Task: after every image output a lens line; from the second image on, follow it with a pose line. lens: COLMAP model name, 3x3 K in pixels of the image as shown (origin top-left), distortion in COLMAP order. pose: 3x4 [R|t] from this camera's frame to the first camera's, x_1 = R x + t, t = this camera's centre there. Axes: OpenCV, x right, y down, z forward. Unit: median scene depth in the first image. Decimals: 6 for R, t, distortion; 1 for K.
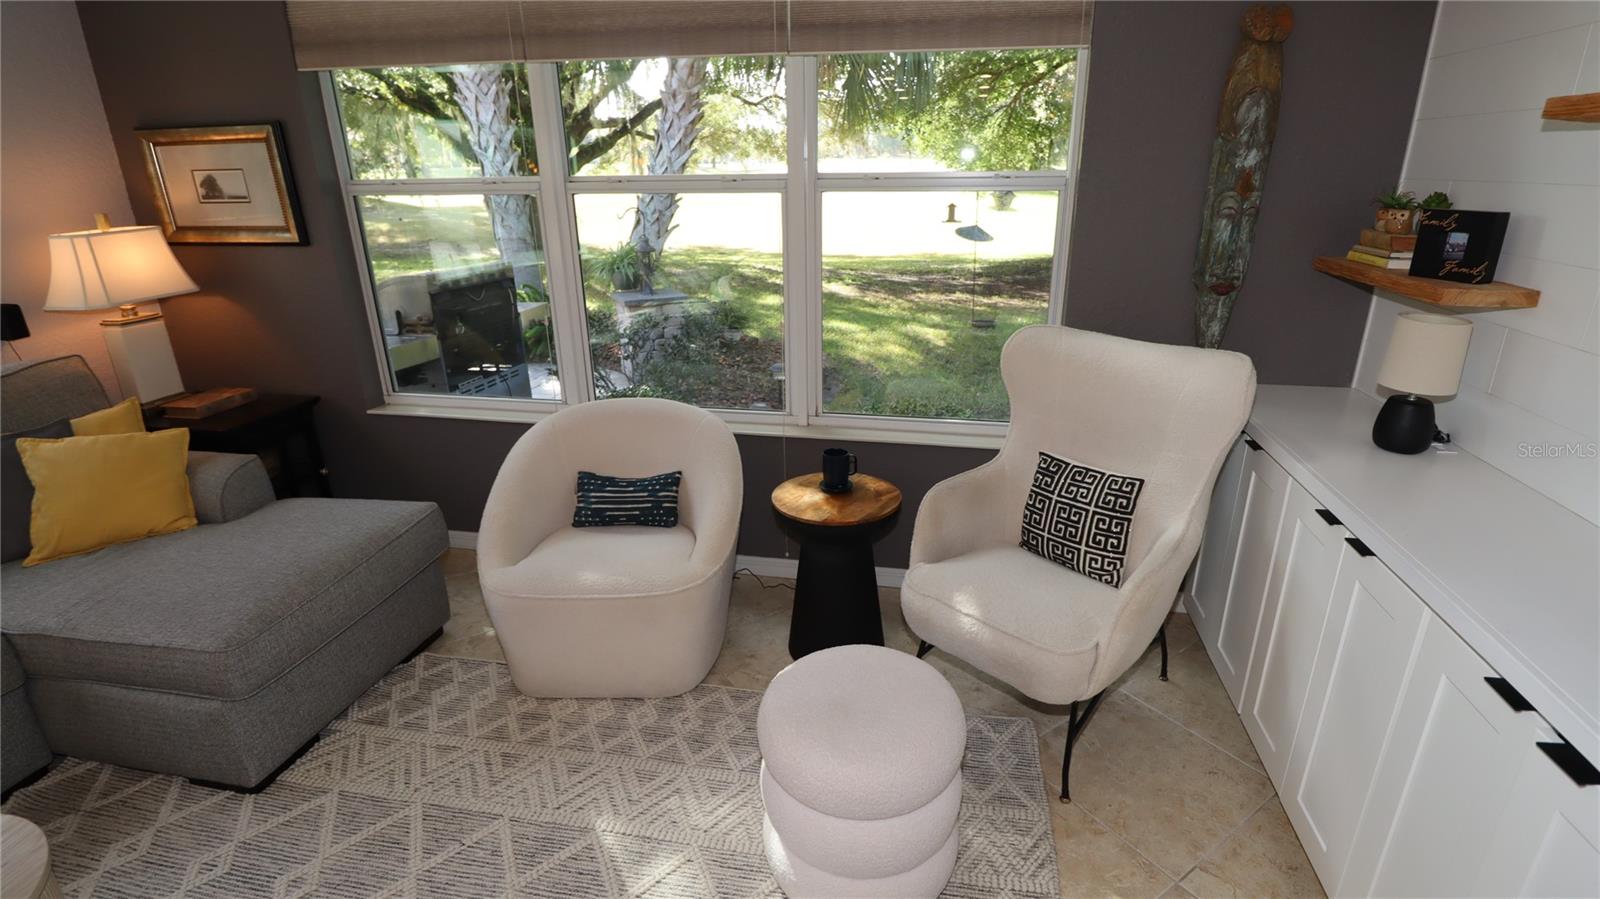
lens RADIAL K [[742.6, 0, 816.8], [0, 742.6, 441.6], [0, 0, 1]] dist [-0.002417, -0.011518]
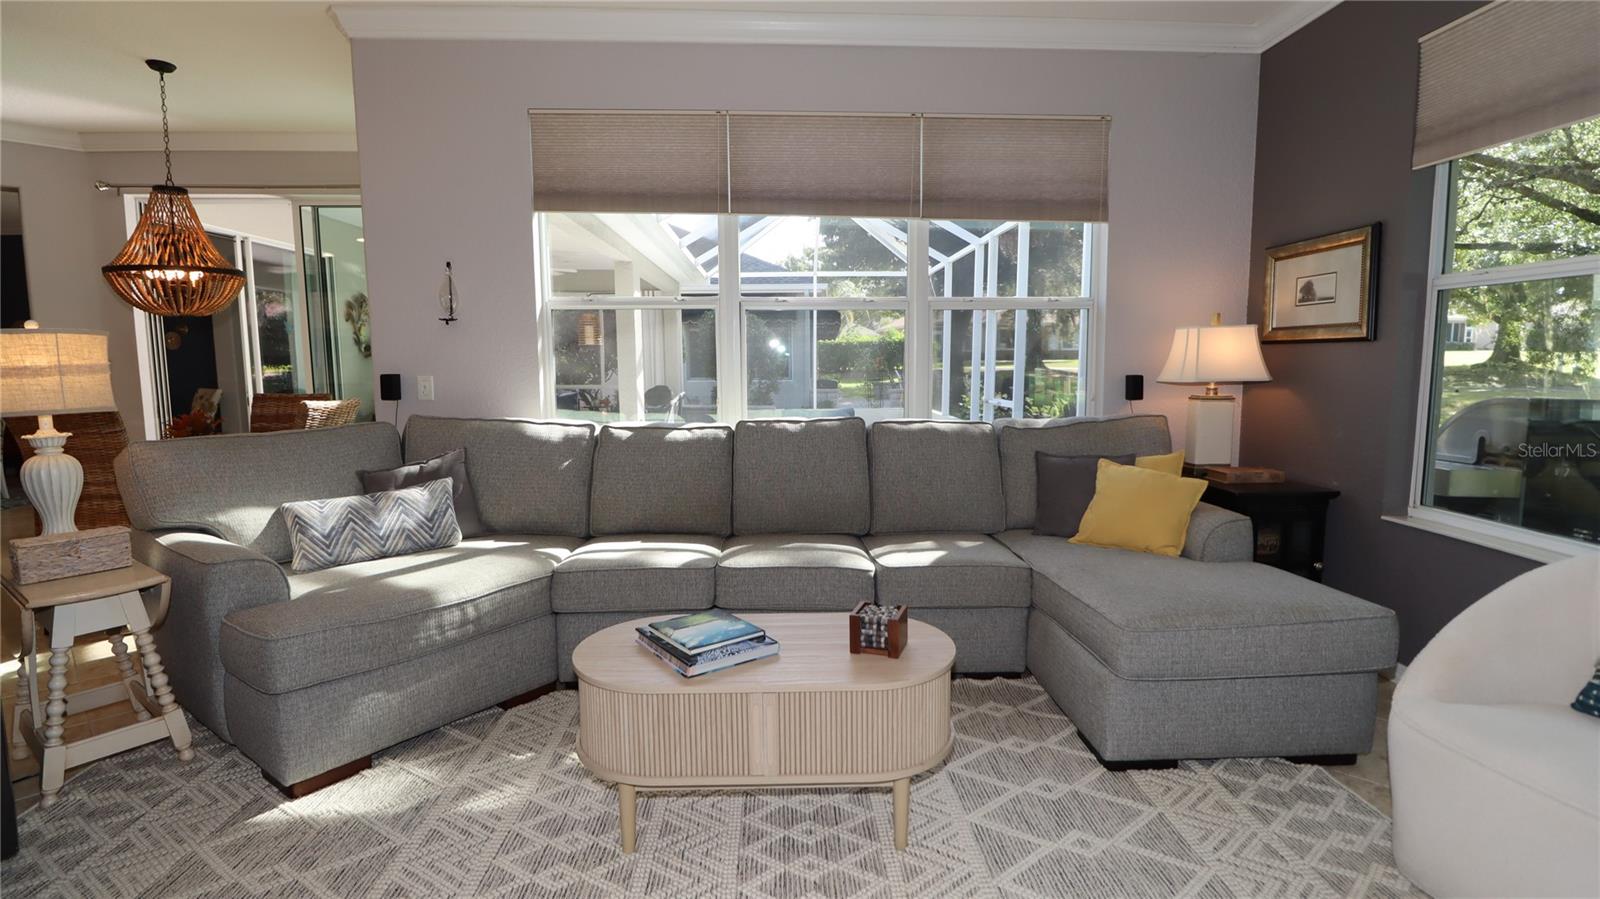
lens RADIAL K [[742.6, 0, 816.8], [0, 742.6, 441.6], [0, 0, 1]] dist [-0.002417, -0.011518]
pose [[0.236298, 0.114325, -0.964932, 0.133422], [-0.328538, 0.943969, 0.031388, 0.096436], [0.914454, 0.309600, 0.260618, 0.121000]]
